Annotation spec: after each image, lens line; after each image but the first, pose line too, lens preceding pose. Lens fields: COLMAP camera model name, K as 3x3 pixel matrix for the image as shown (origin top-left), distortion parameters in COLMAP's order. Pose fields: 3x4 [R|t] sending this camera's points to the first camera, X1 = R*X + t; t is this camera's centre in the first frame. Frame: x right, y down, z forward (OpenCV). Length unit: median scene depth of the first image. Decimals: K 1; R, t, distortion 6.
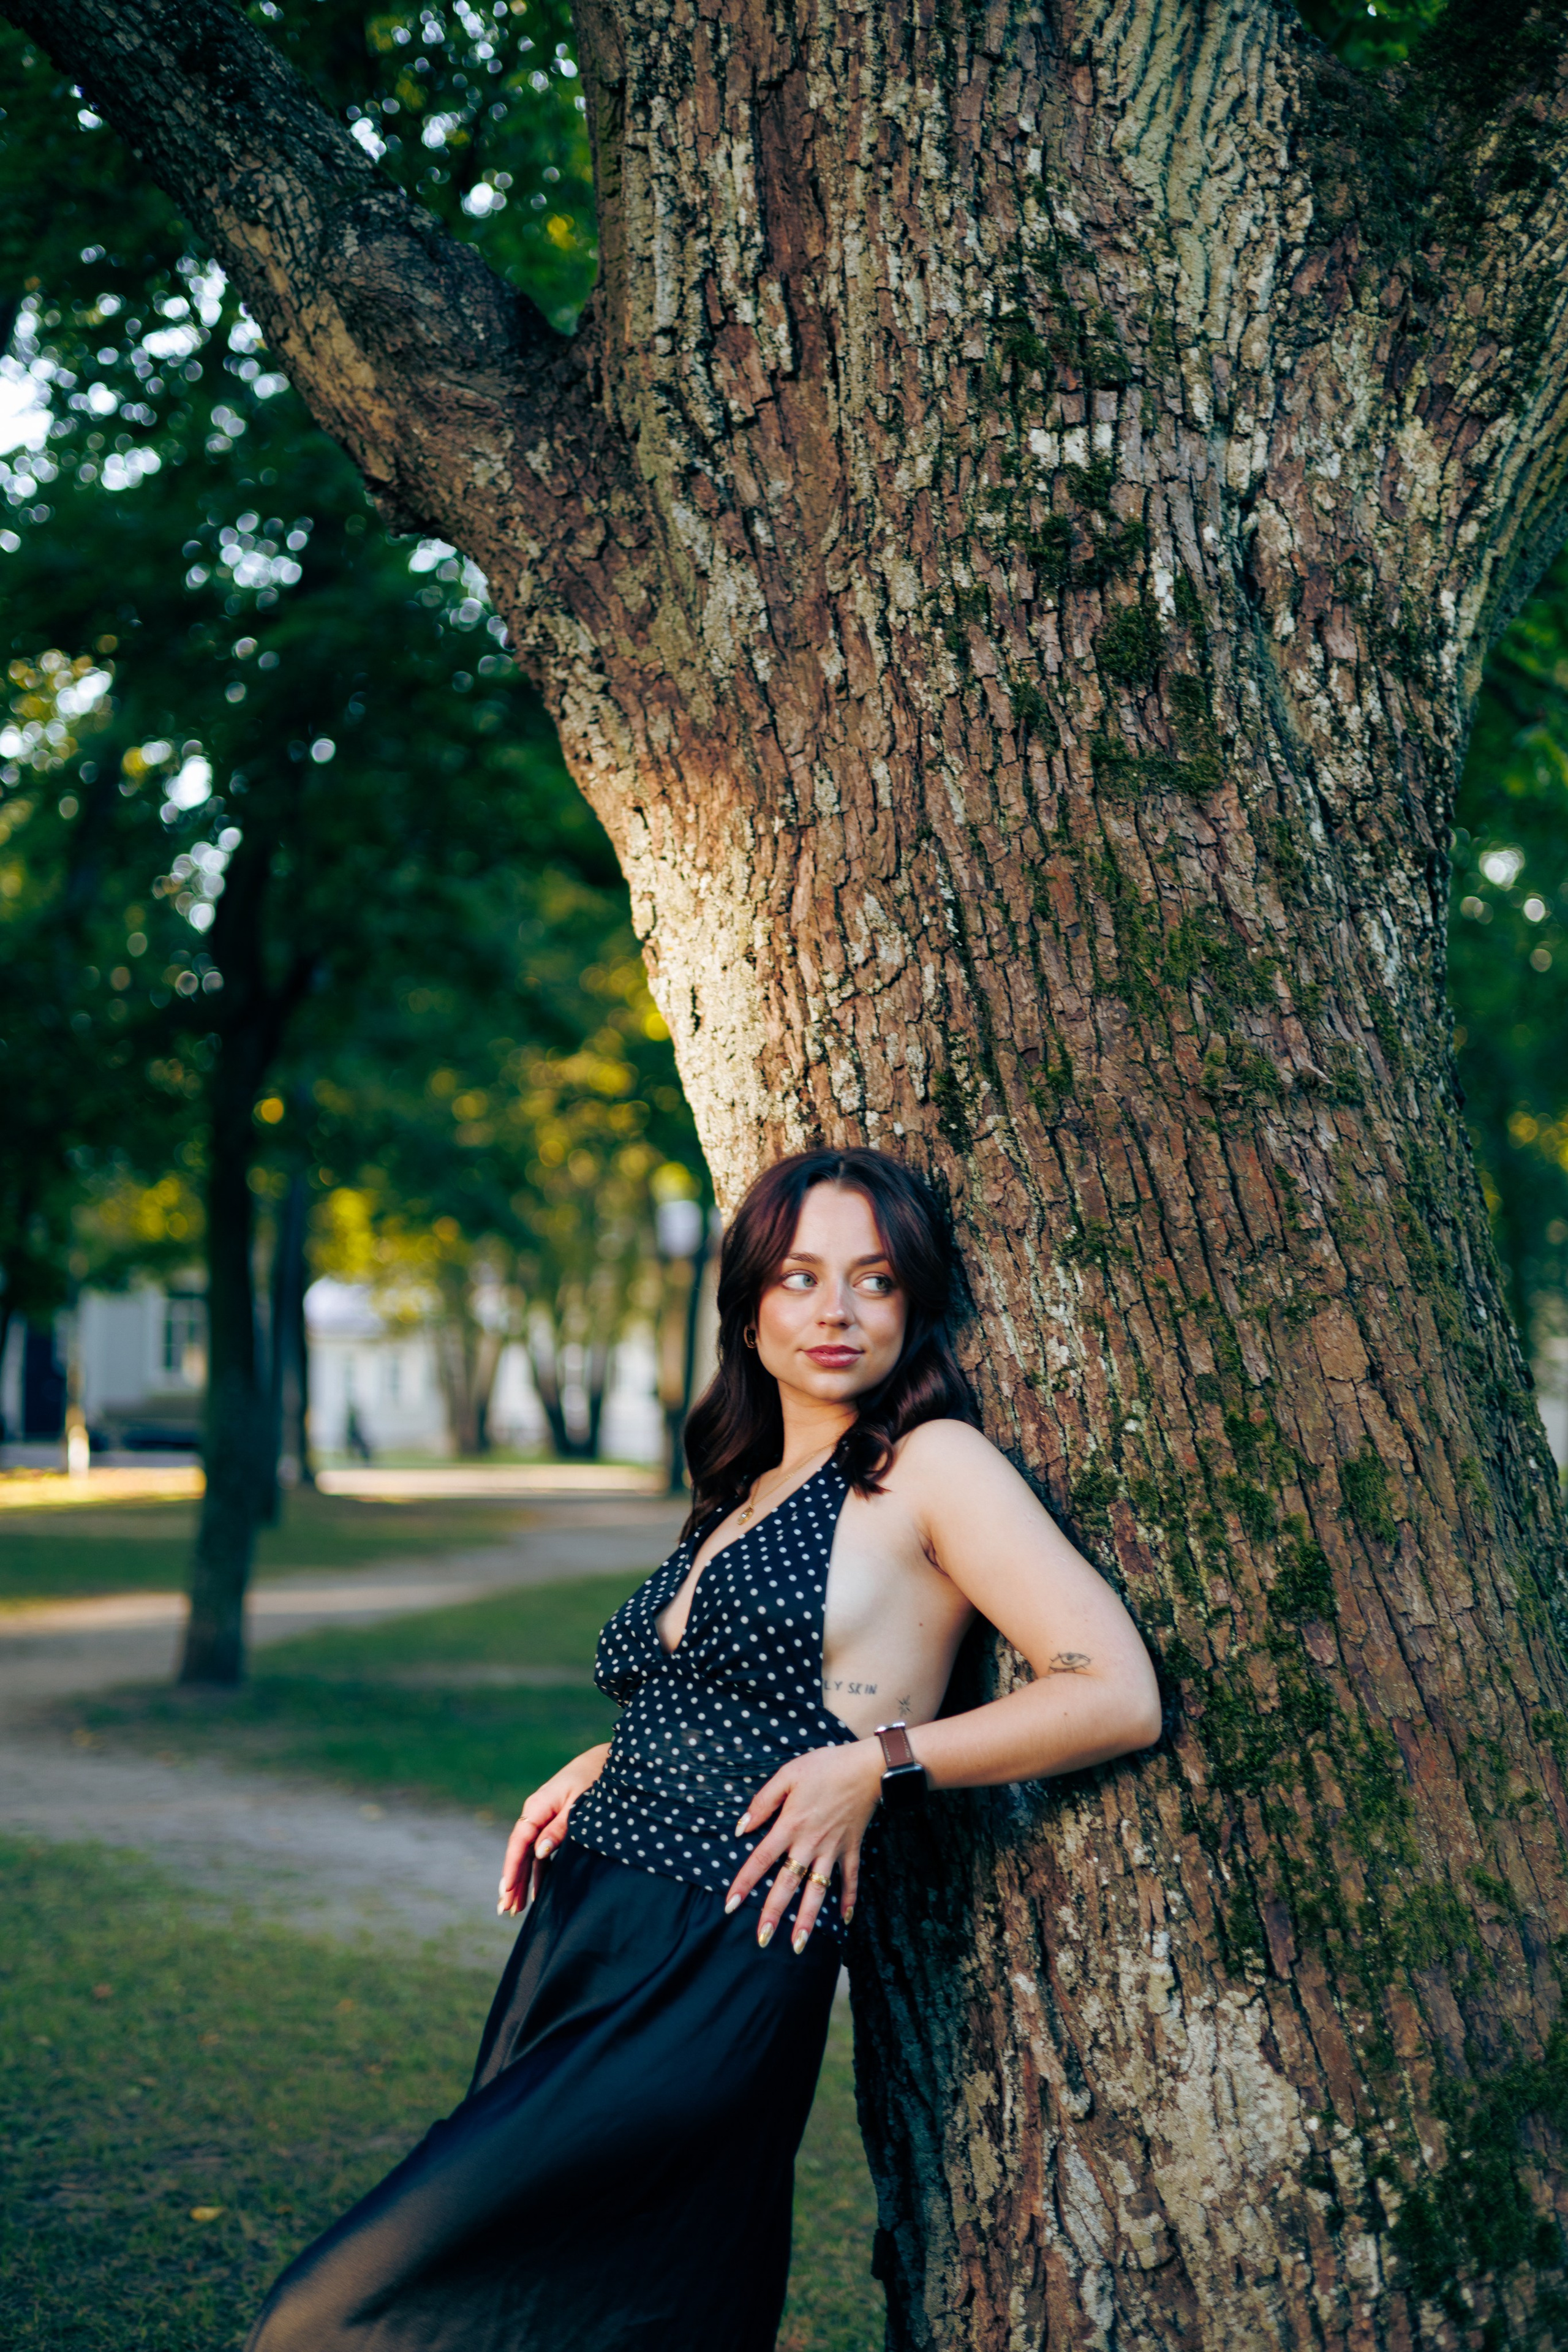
lens RADIAL K [[3314.5, 0, 780.5], [0, 3314.5, 1173.9], [0, 0, 1]] dist [-0.000619, 0.055697]
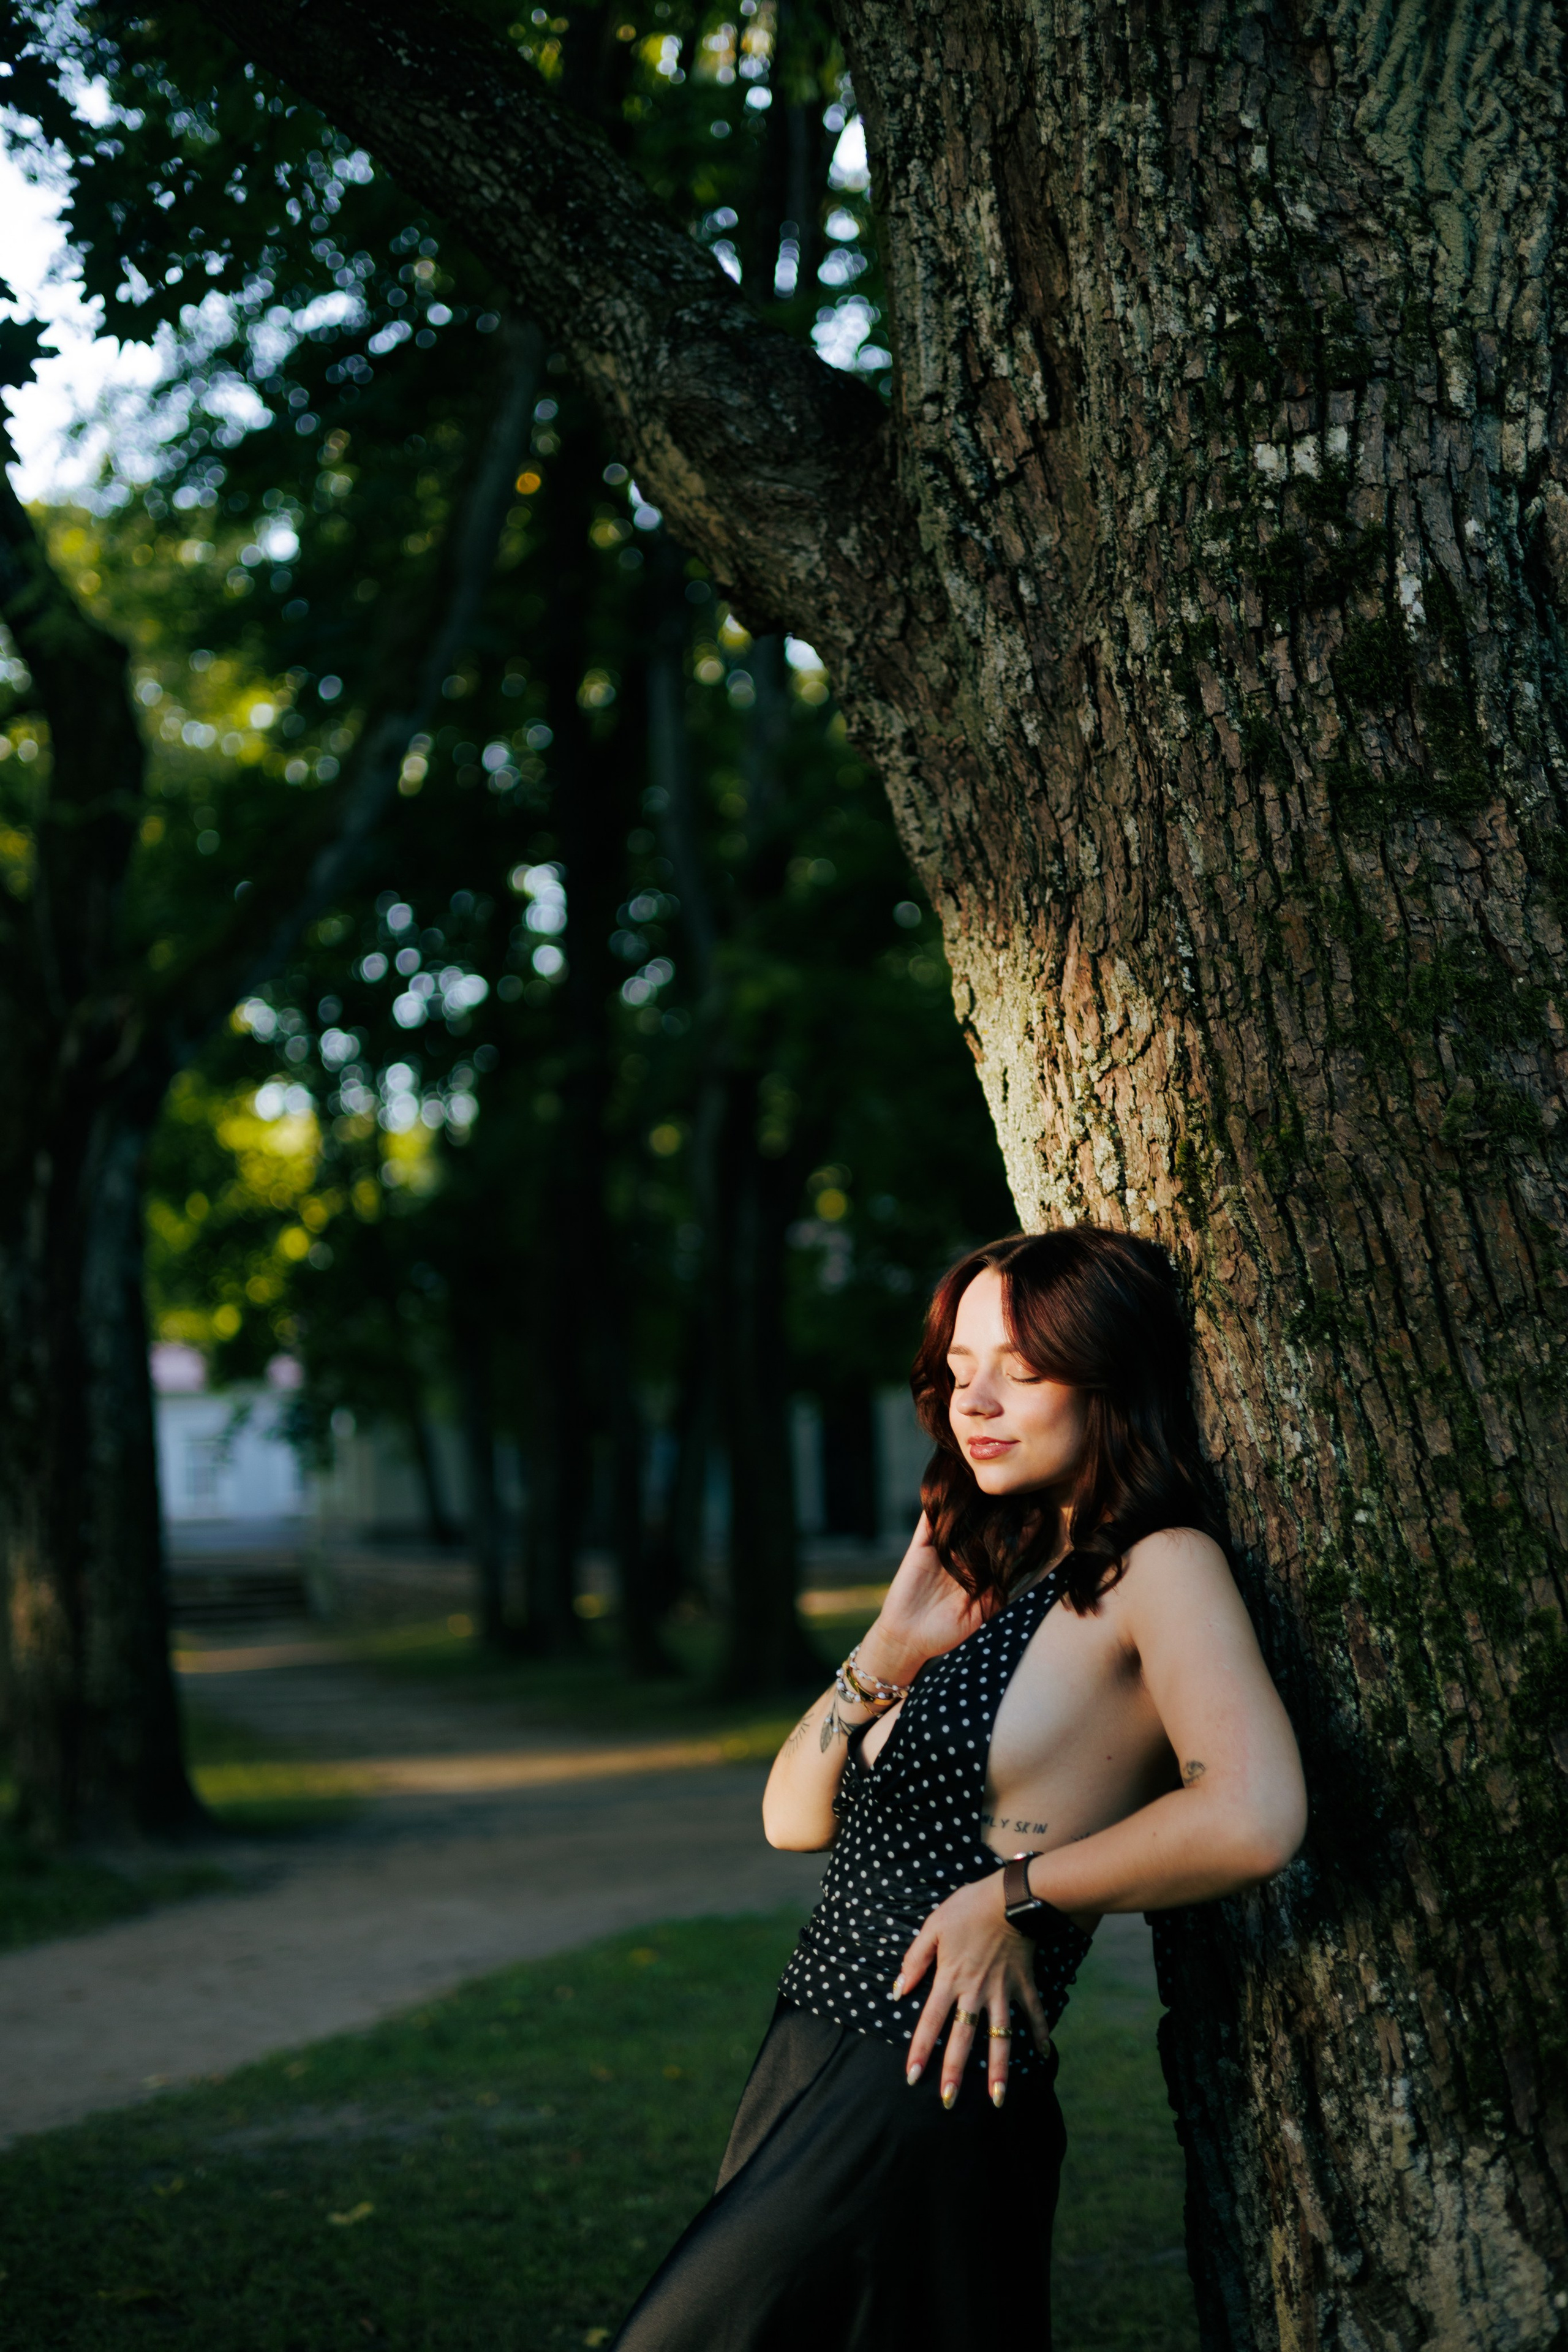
lens RADIAL K [[3317.2, 0, 784.0], [0, 3317.2, 1176.0], [0, 0, 1]] dist [0.001516, 0.023722]
pose [[0.939625, -0.075429, -0.333789, 0.250557], [0.067825, 0.997104, -0.034394, 0.003089], [0.335417, 0.009678, 0.942020, 0.081665]]
